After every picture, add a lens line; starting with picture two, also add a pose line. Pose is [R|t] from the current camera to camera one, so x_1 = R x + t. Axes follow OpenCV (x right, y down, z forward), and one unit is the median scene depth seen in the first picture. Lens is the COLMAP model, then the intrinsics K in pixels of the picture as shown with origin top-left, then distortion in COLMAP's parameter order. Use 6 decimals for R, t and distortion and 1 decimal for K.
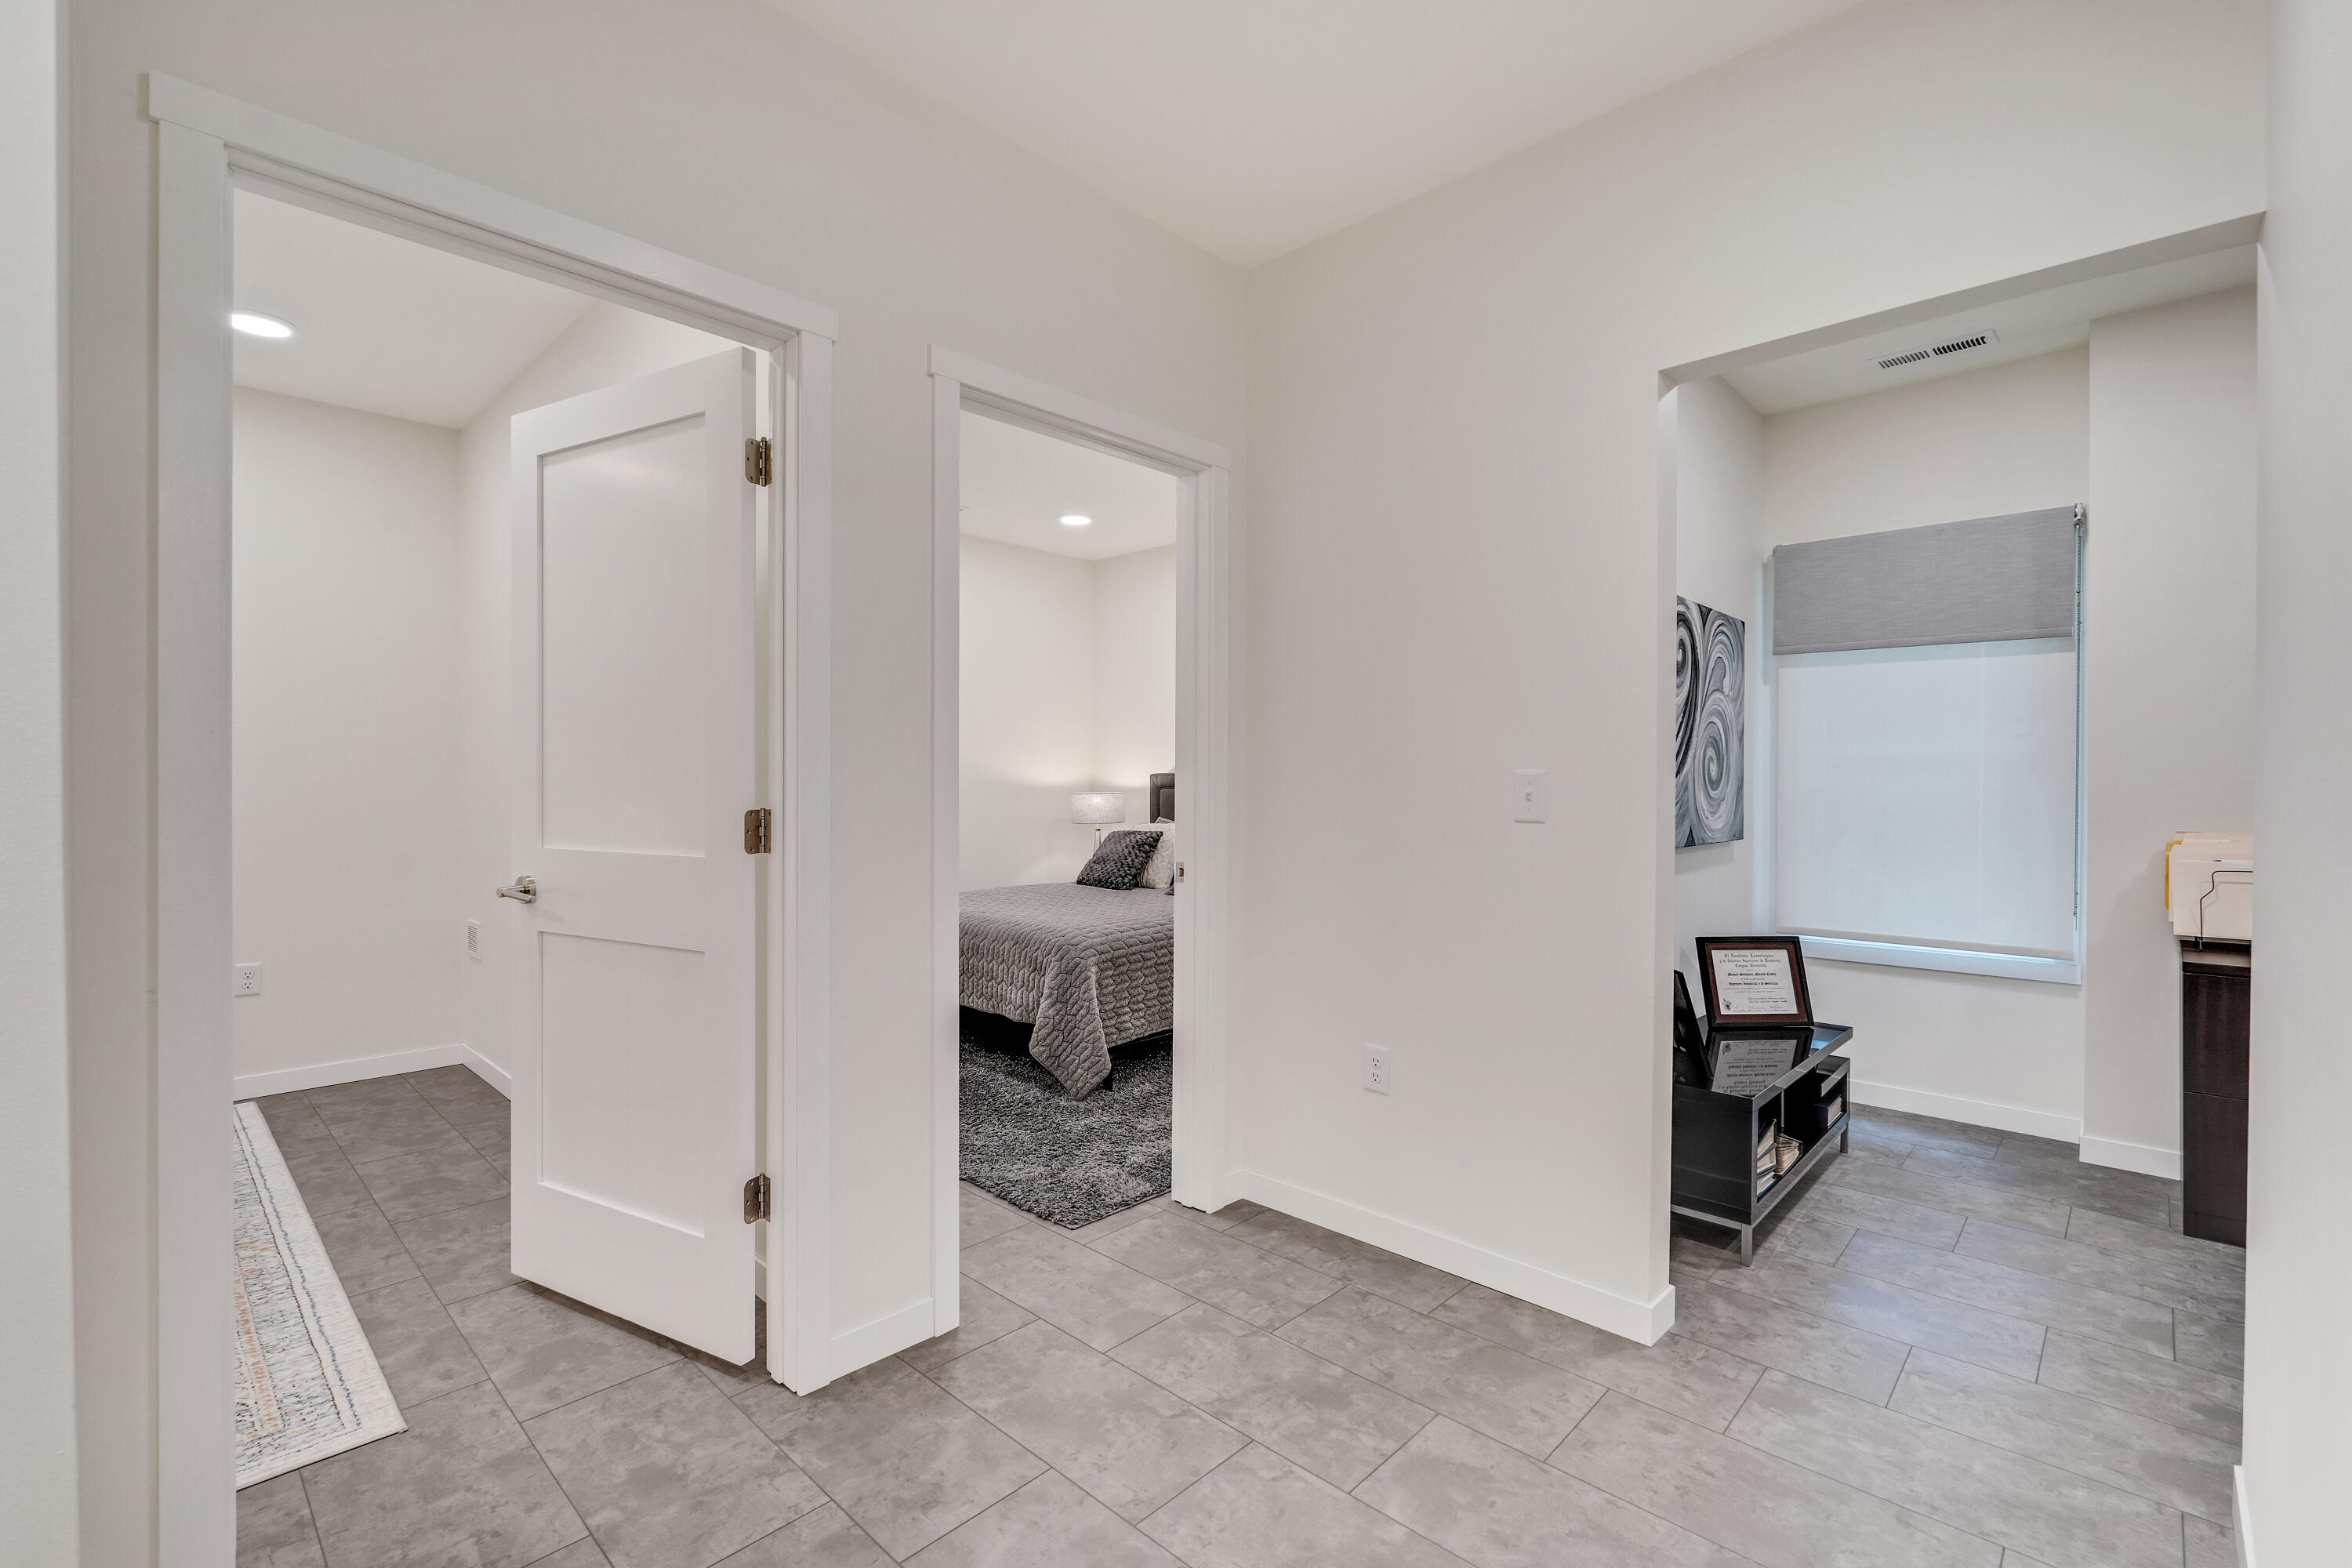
lens RADIAL K [[1035.1, 0, 1173.3], [0, 1035.1, 778.5], [0, 0, 1]] dist [-0.000145, 0.000003]
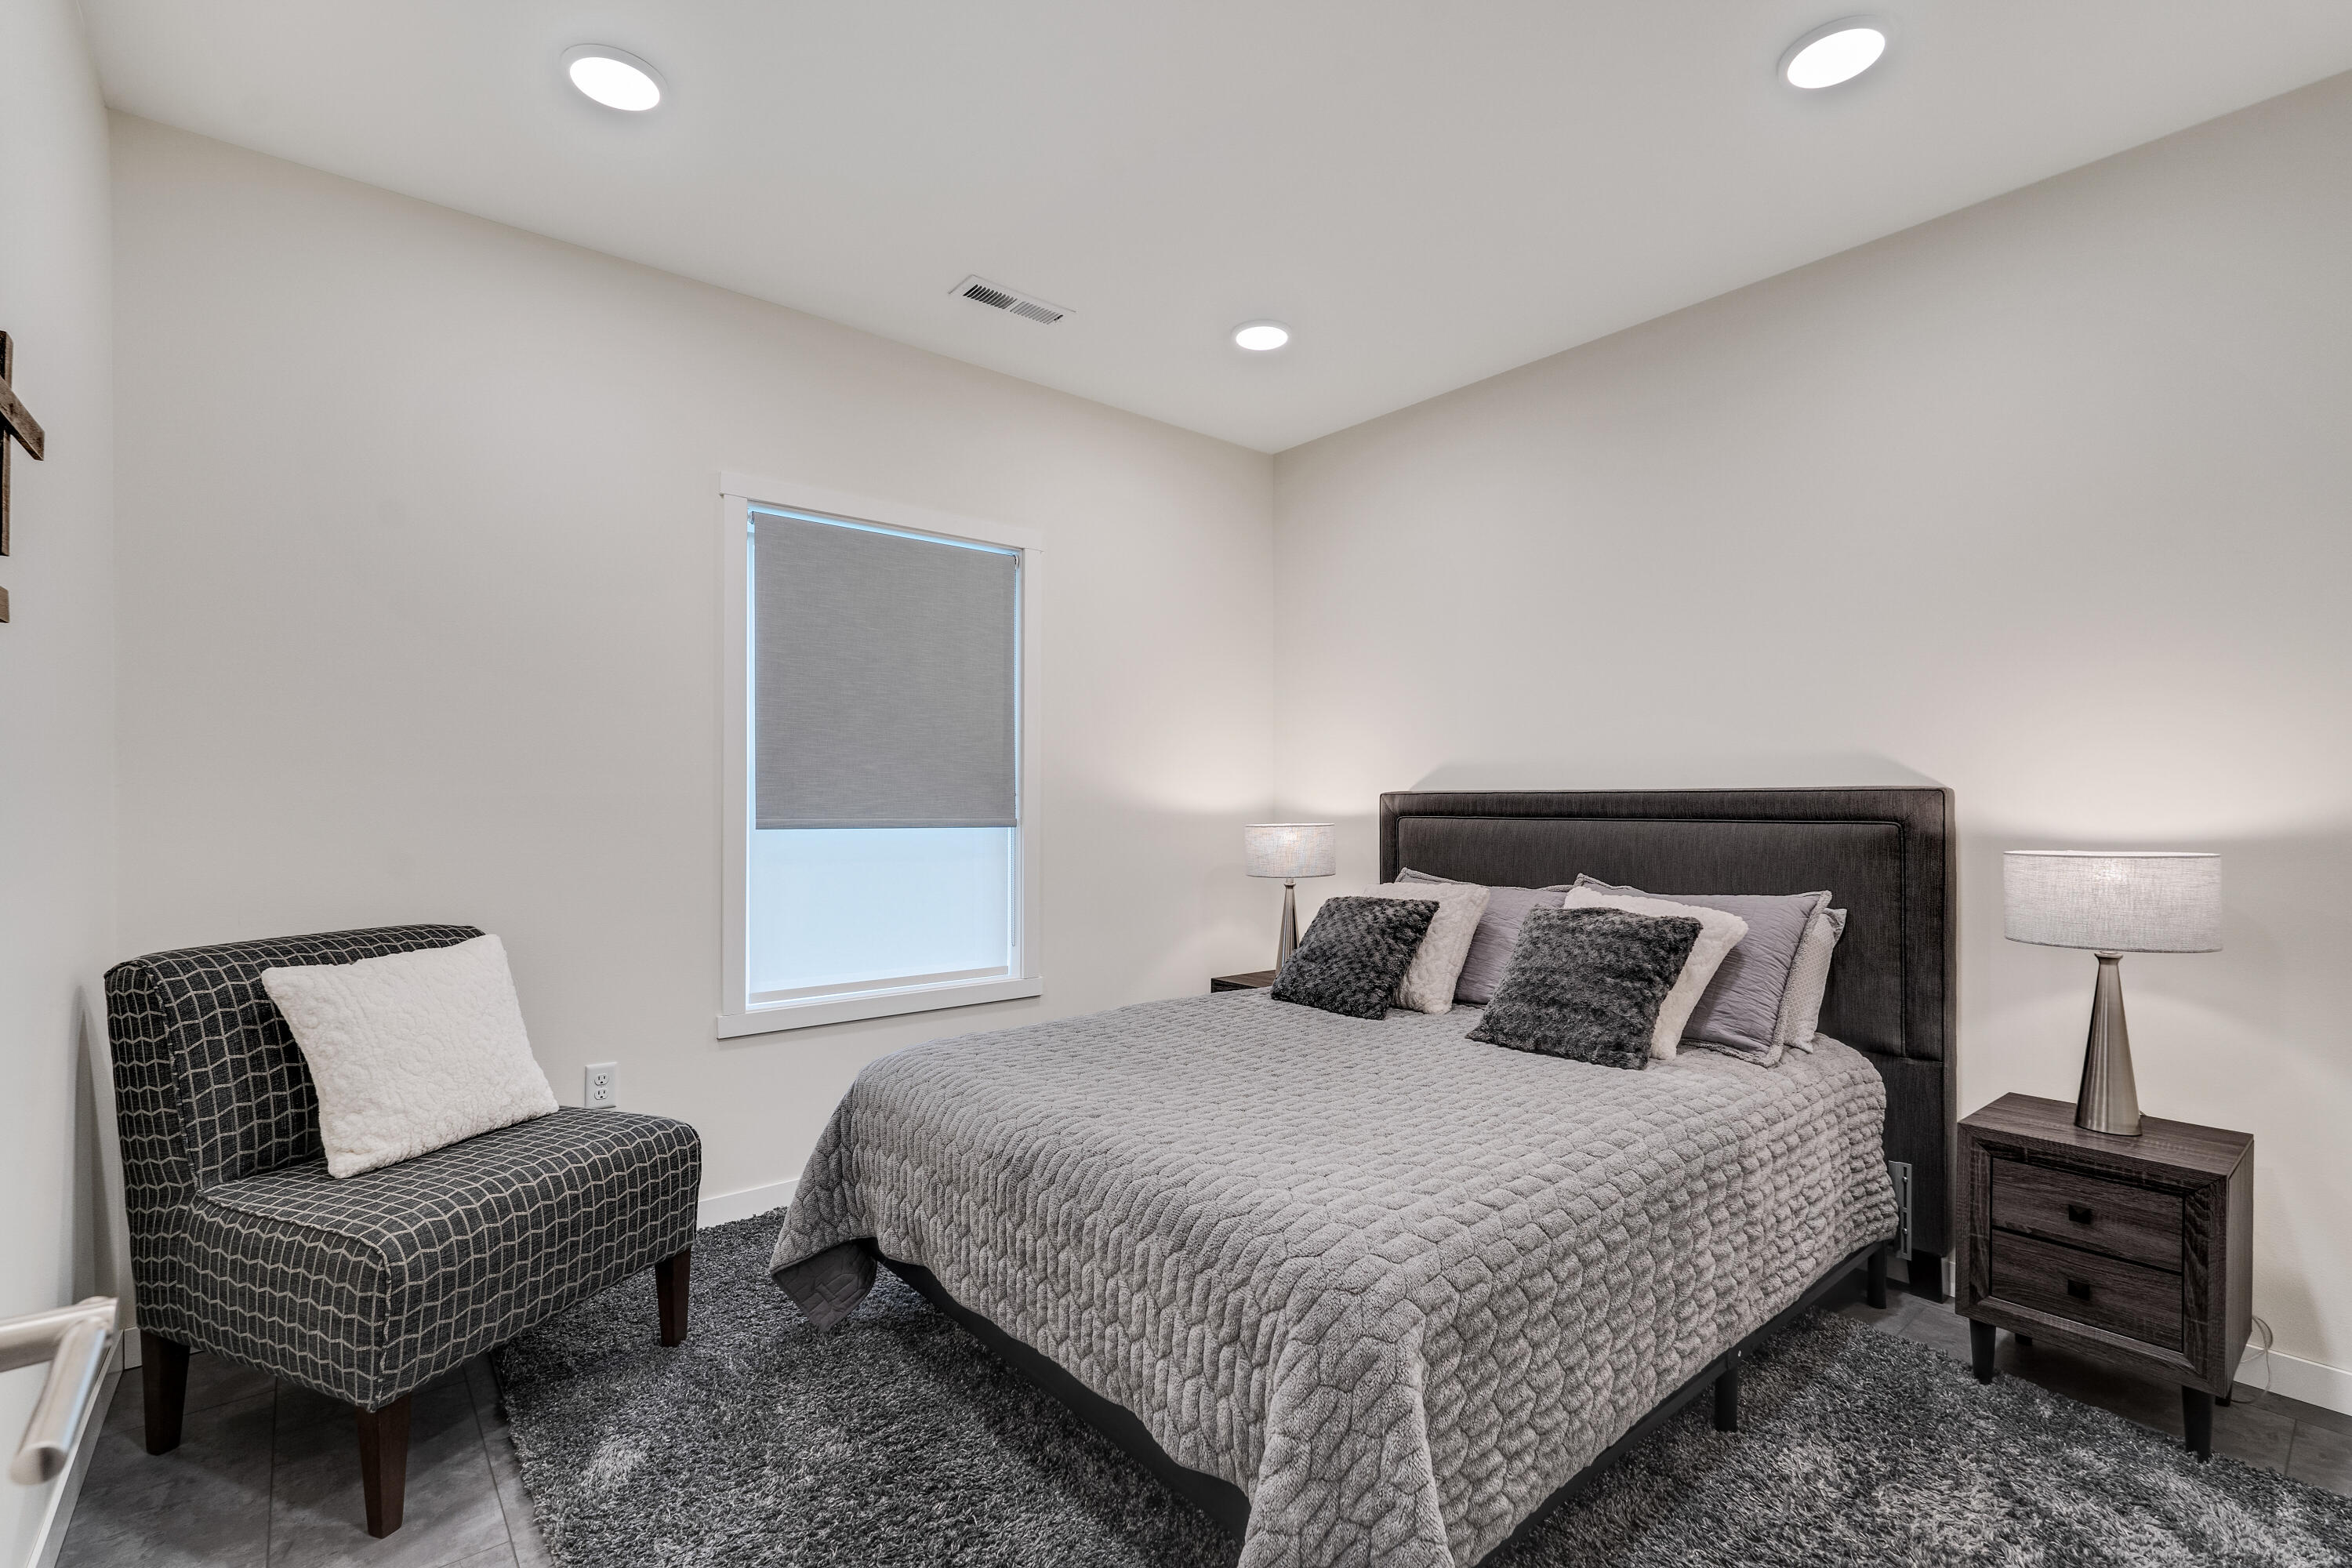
lens RADIAL K [[1035.1, 0, 1177.8], [0, 1035.1, 796.2], [0, 0, 1]] dist [-0.000145, 0.000003]
pose [[0.993516, -0.001468, -0.113687, -0.083293], [0.000804, 0.999982, -0.005887, 0.000980], [0.113693, 0.005758, 0.993499, 0.477825]]
